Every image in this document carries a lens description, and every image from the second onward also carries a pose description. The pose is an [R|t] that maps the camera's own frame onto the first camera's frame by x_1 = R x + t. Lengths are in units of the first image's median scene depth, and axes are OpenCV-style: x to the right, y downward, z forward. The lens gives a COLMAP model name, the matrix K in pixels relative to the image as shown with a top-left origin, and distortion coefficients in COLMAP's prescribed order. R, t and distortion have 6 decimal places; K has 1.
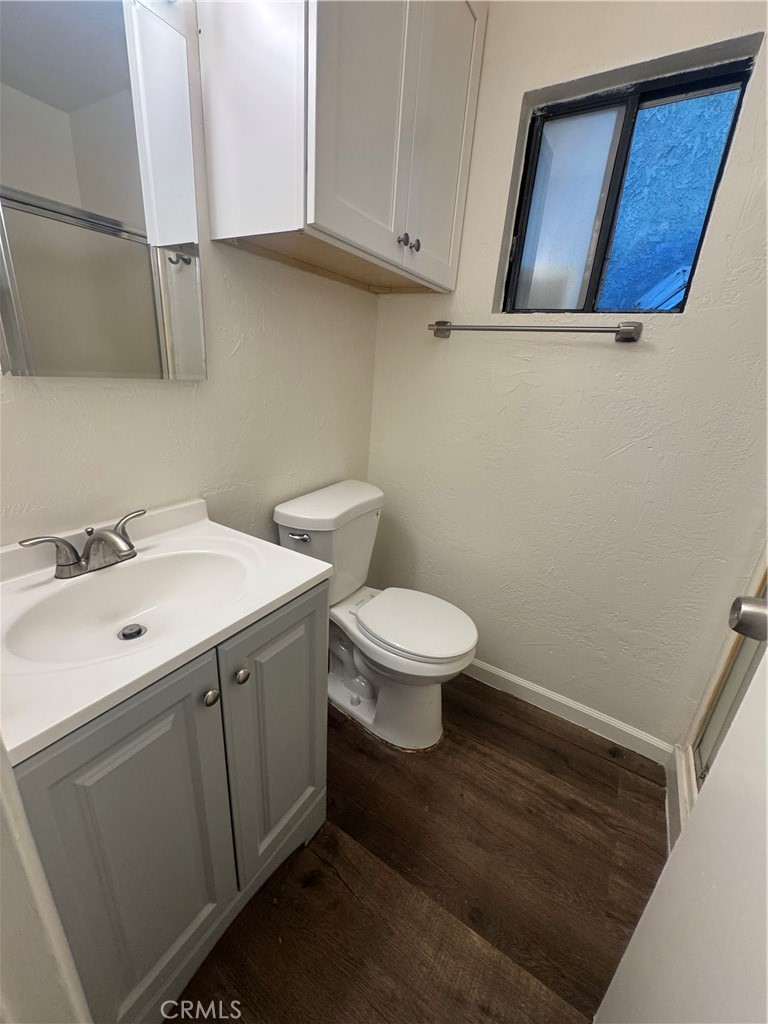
lens RADIAL K [[408.0, 0, 384.0], [0, 408.0, 512.0], [0, 0, 1]] dist [0.001659, 0.000334]
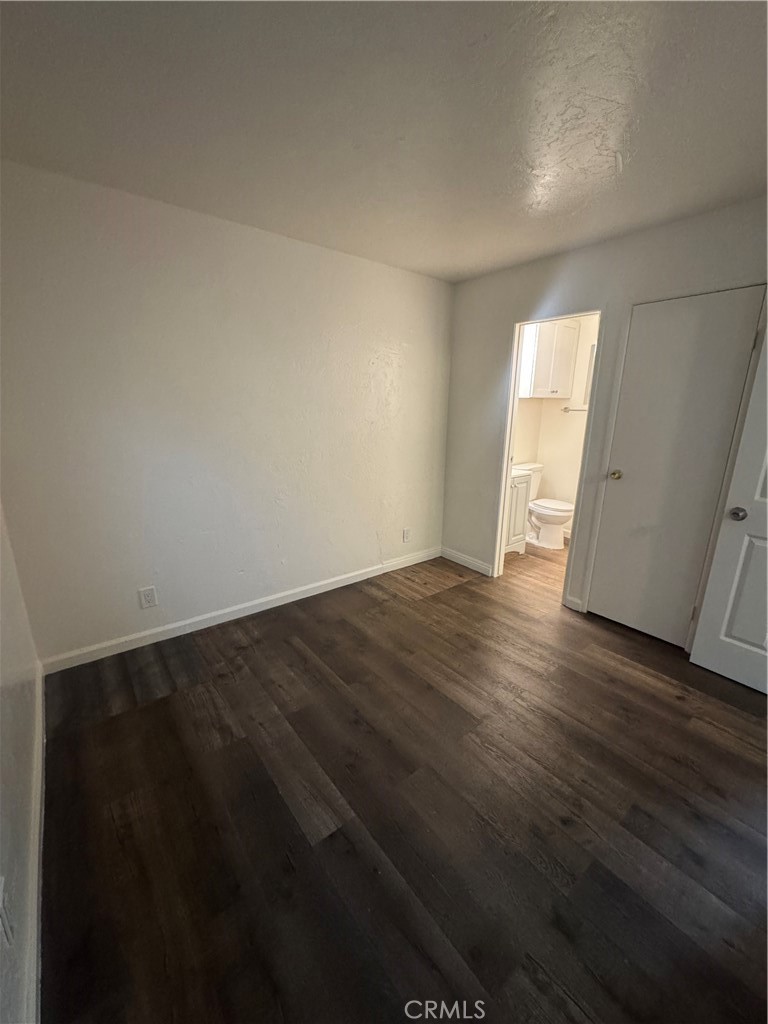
lens RADIAL K [[407.4, 0, 385.5], [0, 407.4, 512.4], [0, 0, 1]] dist [-0.006089, 0.001059]
pose [[0.942148, 0.028926, -0.333946, -0.115232], [-0.062788, 0.993865, -0.091055, 0.847341], [0.329264, 0.106755, 0.938184, -2.801751]]
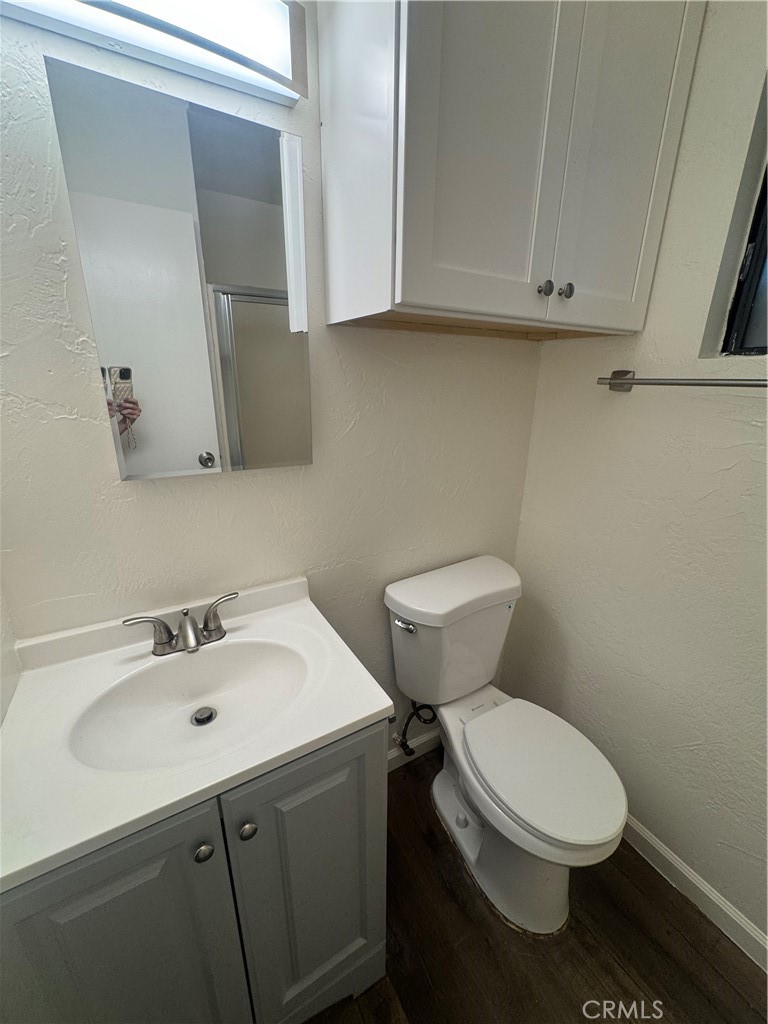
lens RADIAL K [[407.4, 0, 385.5], [0, 407.4, 512.4], [0, 0, 1]] dist [-0.006089, 0.001059]
pose [[0.883989, 0.090169, -0.458730, 0.163809], [-0.110348, 0.993742, -0.017314, -0.192083], [0.454299, 0.065925, 0.888407, 0.200803]]
